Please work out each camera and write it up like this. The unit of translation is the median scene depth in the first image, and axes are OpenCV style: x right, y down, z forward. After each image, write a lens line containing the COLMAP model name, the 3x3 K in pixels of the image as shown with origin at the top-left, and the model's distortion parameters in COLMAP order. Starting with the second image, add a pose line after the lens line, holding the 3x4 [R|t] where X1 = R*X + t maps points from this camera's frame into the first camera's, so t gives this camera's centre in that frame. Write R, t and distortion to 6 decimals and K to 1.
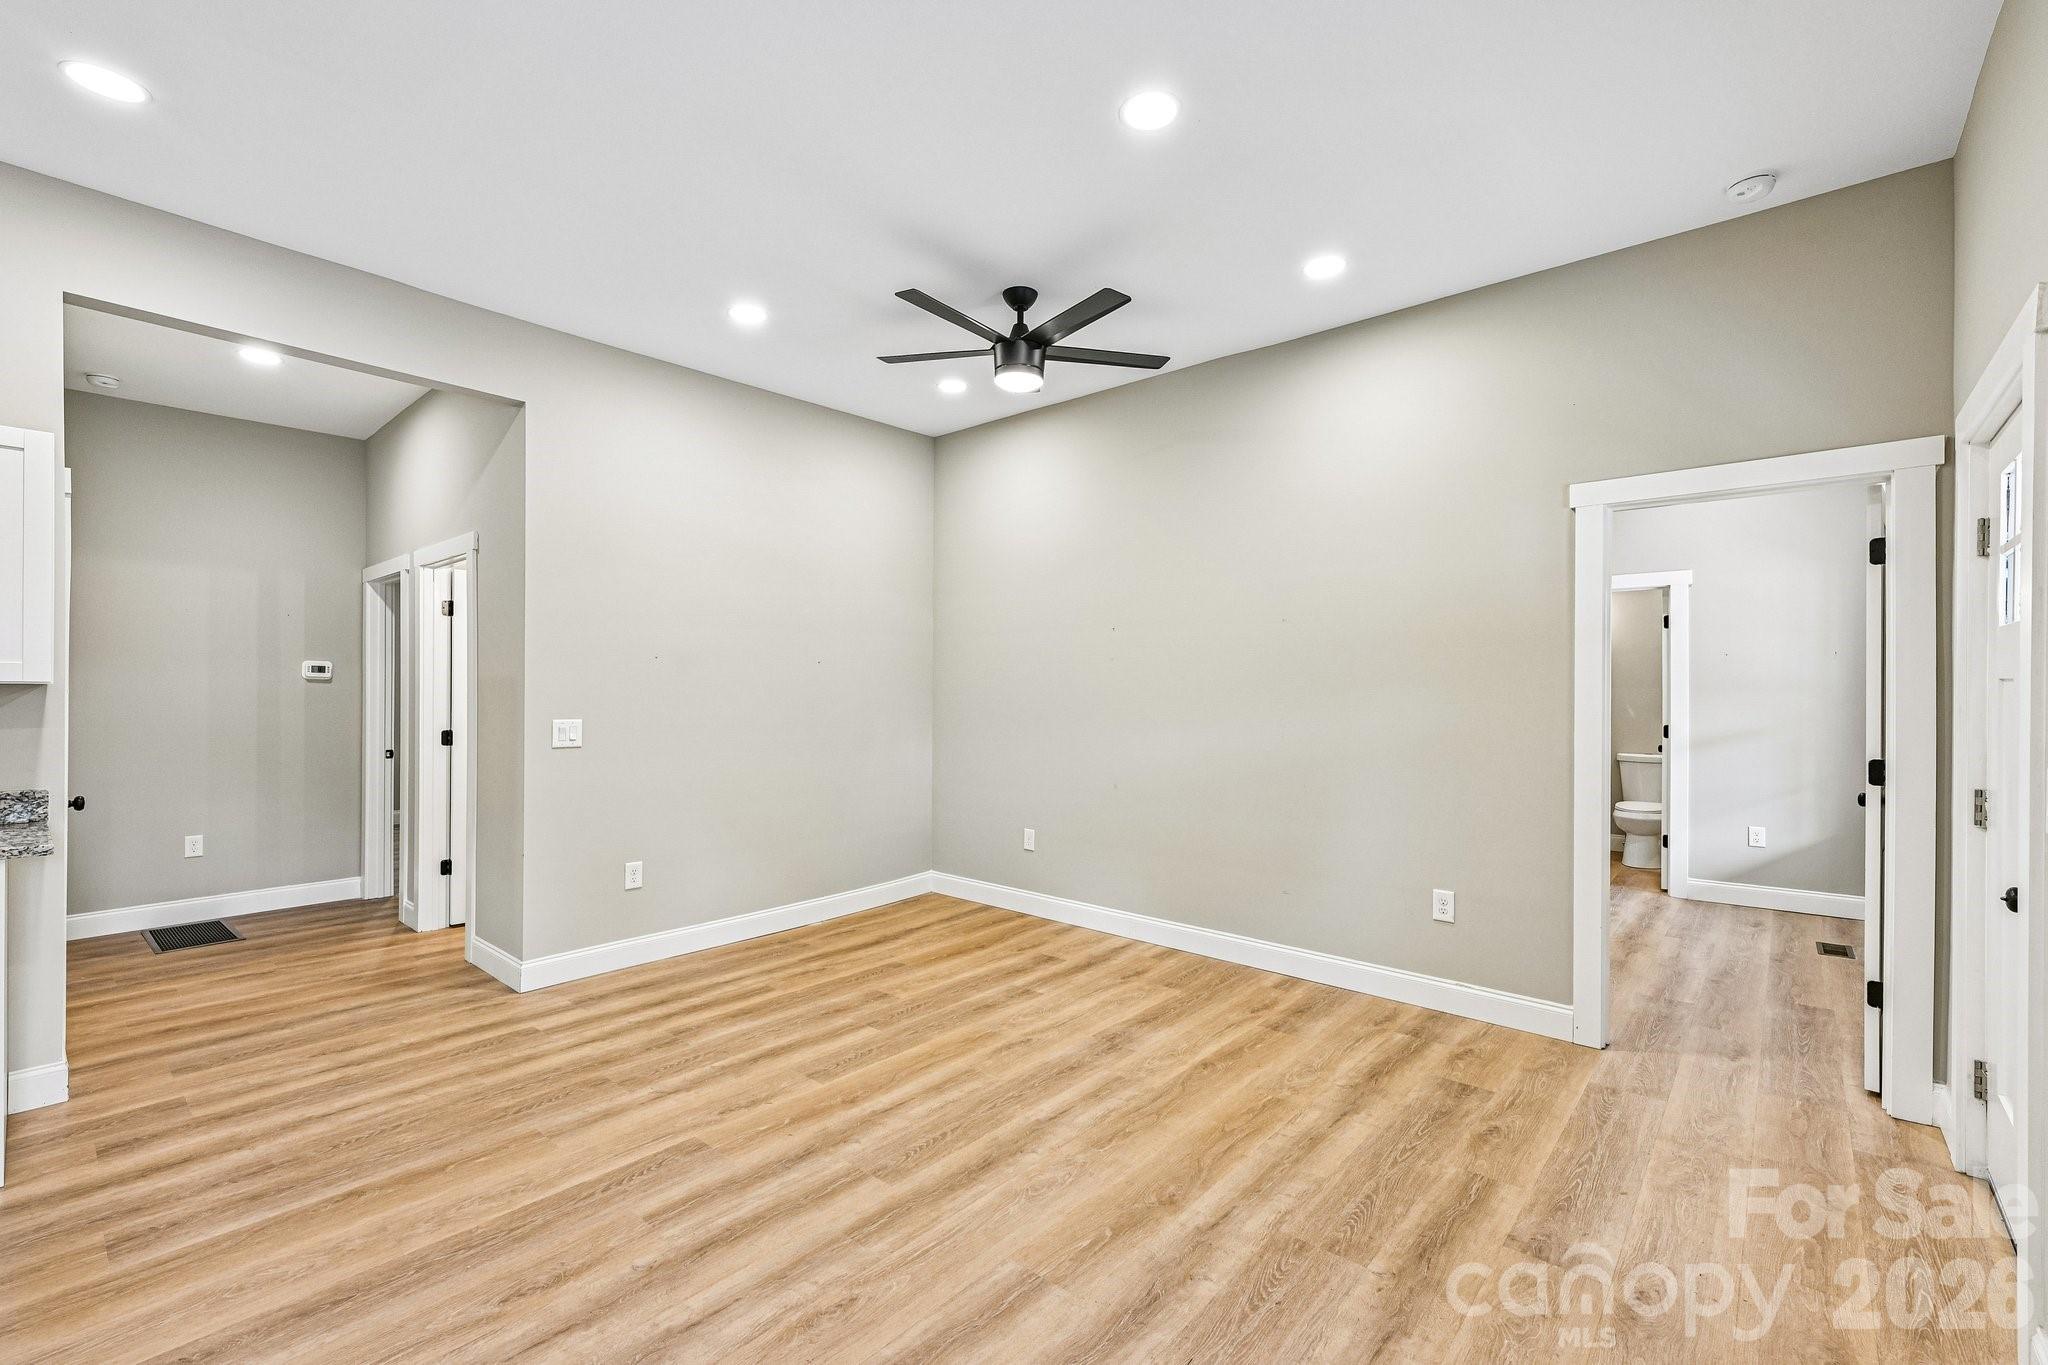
lens RADIAL K [[876.0, 0, 1018.7], [0, 876.0, 693.4], [0, 0, 1]] dist [0.013779, -0.000466]
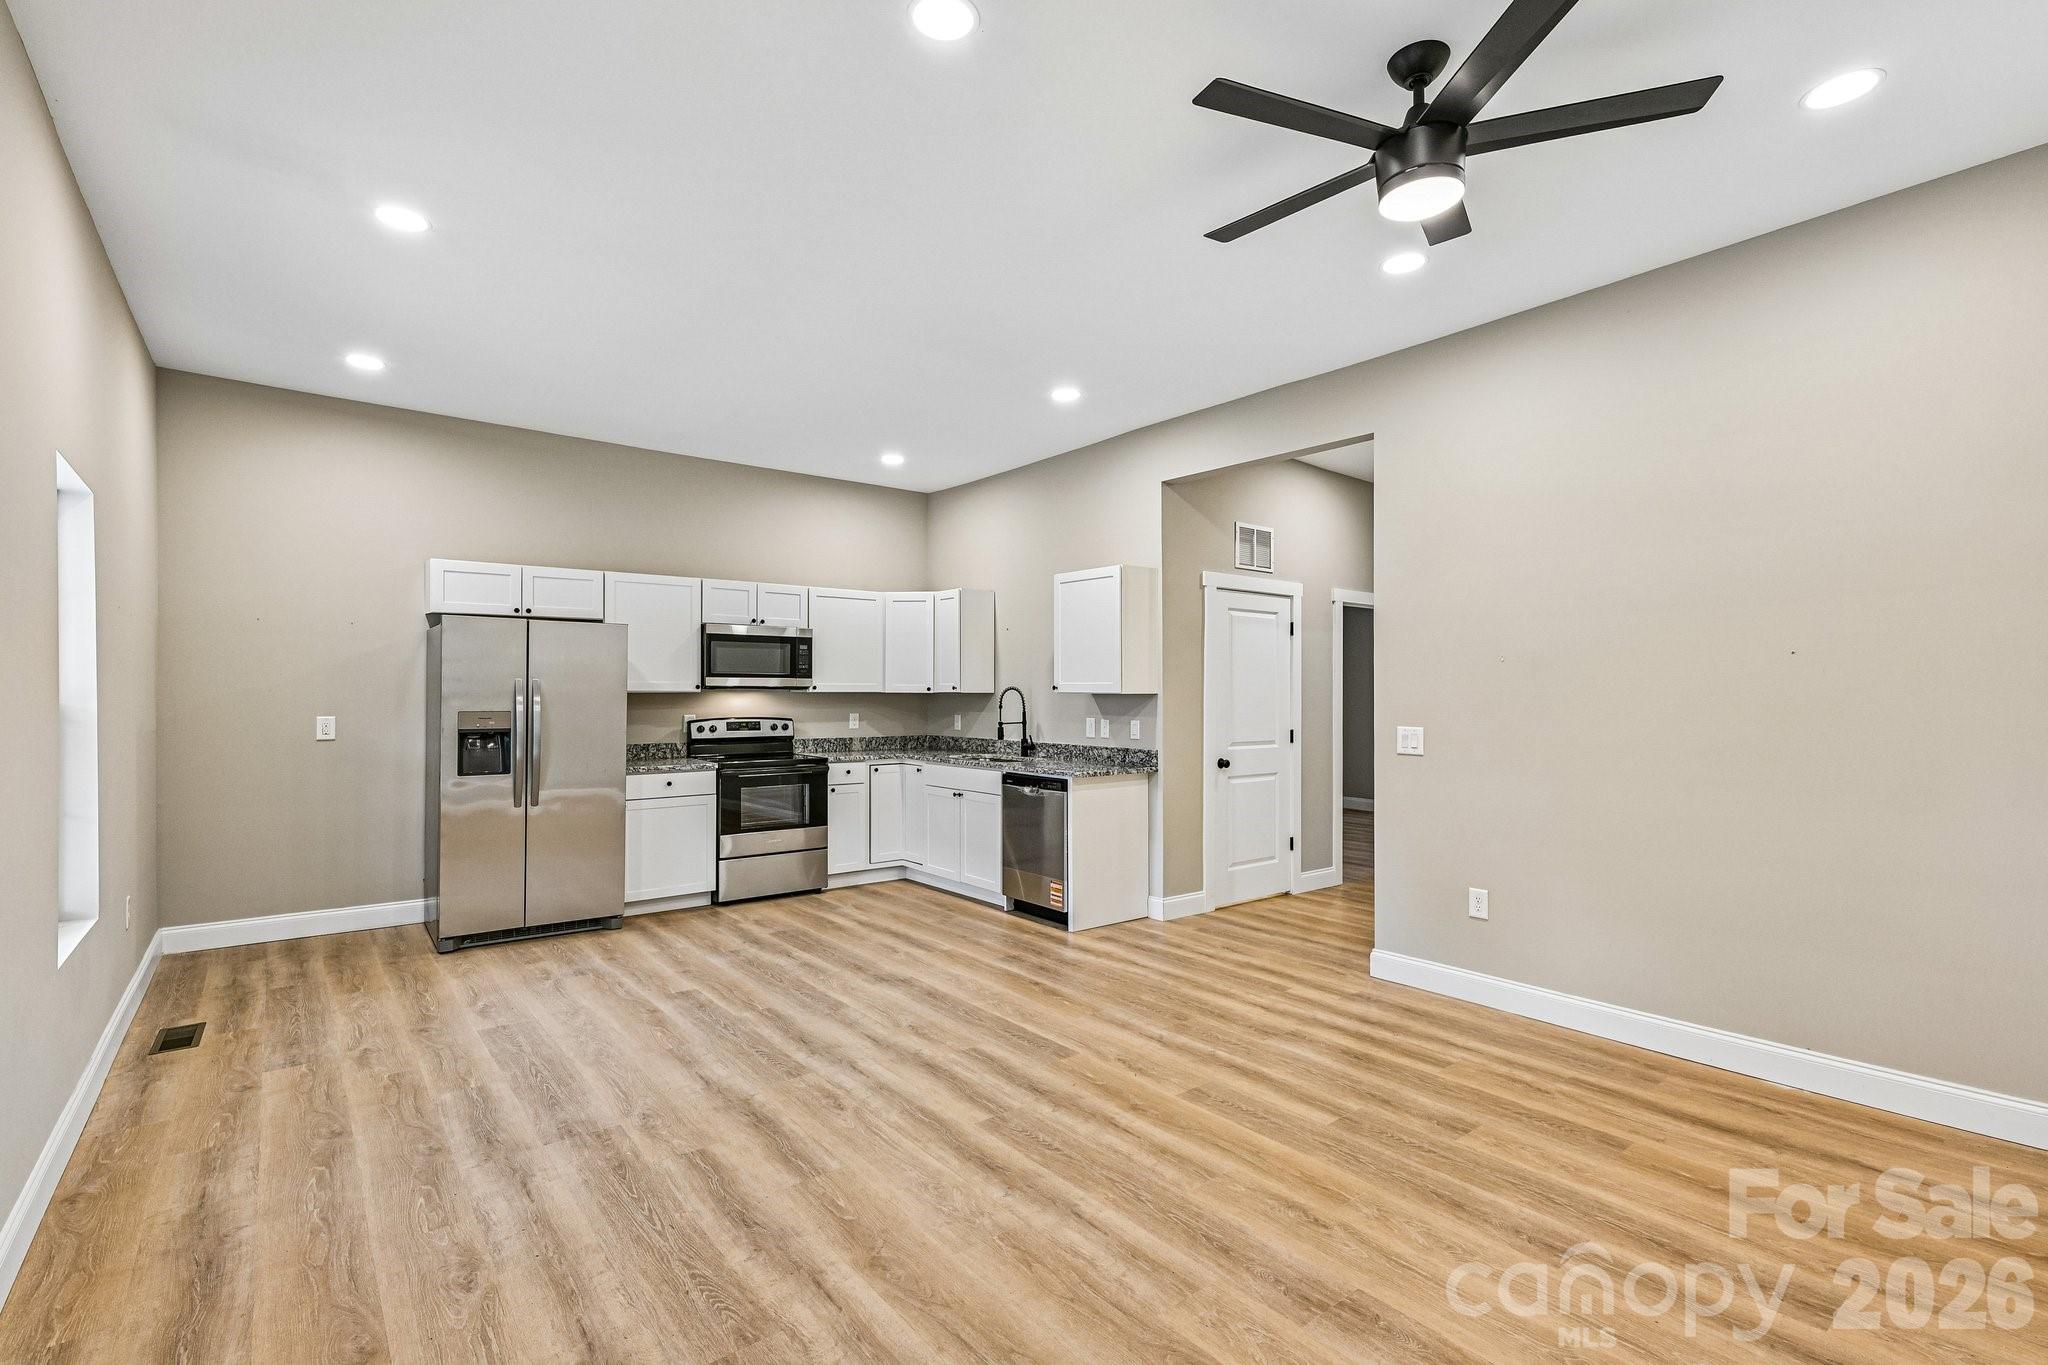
lens RADIAL K [[935.6, 0, 1029.1], [0, 935.6, 692.4], [0, 0, 1]] dist [0.017176, -0.002156]
pose [[-0.175350, -0.006970, -0.984481, 0.721135], [-0.005170, 0.999968, -0.006159, -0.000518], [0.984493, 0.004010, -0.175381, 0.871137]]
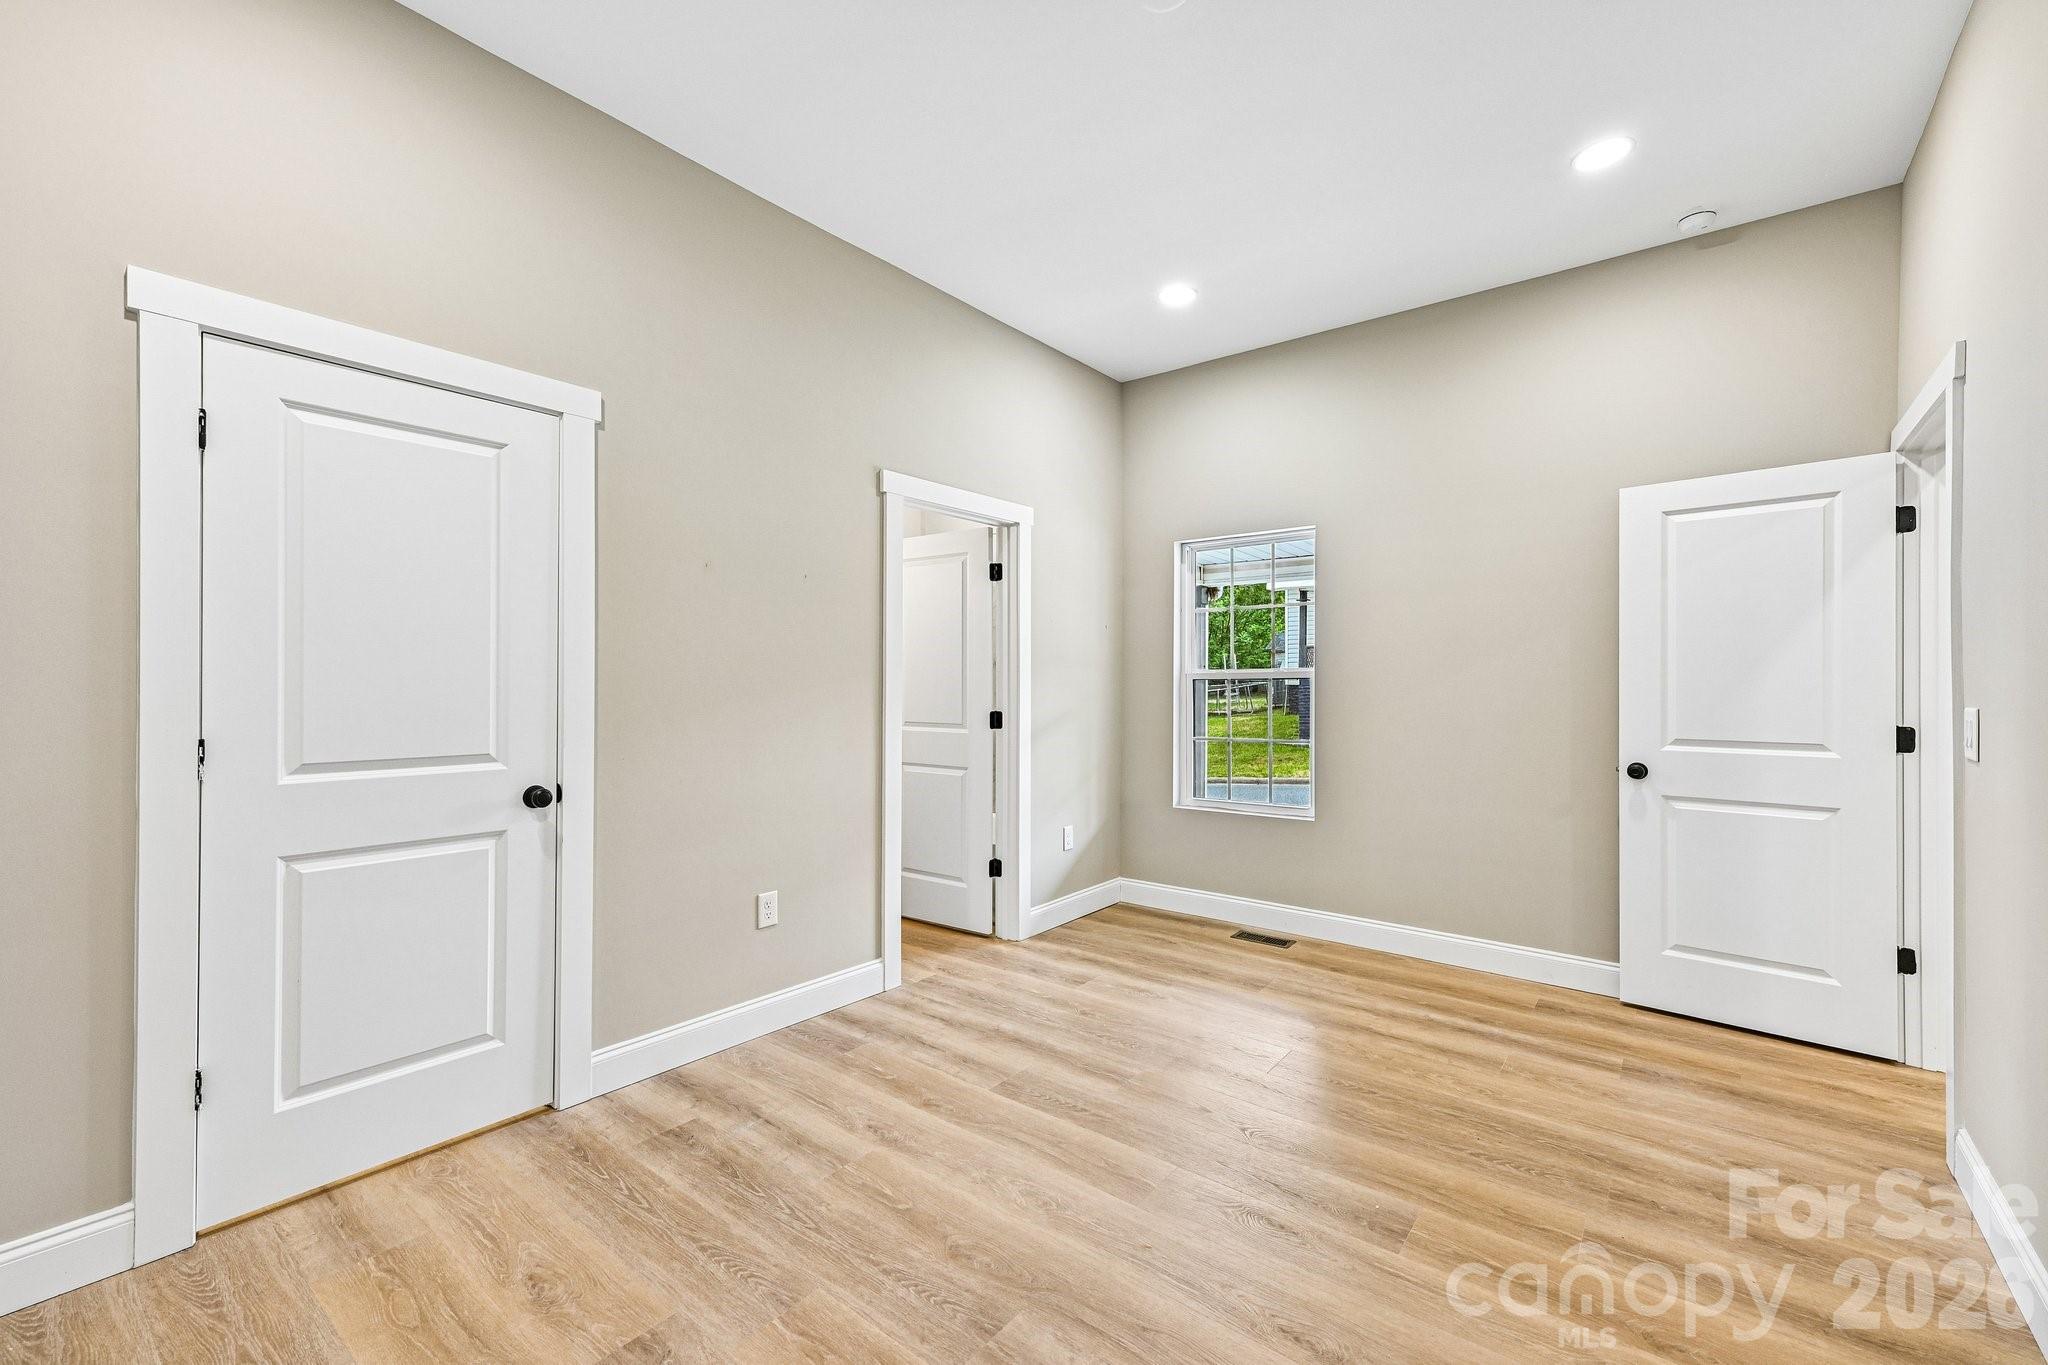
lens RADIAL K [[876.0, 0, 994.5], [0, 876.0, 682.8], [0, 0, 1]] dist [0.013779, -0.000466]
pose [[-0.037858, -0.007686, 0.999254, -0.000819], [-0.002112, 0.999969, 0.007611, 0.011362], [-0.999281, -0.001822, -0.037873, 1.782984]]
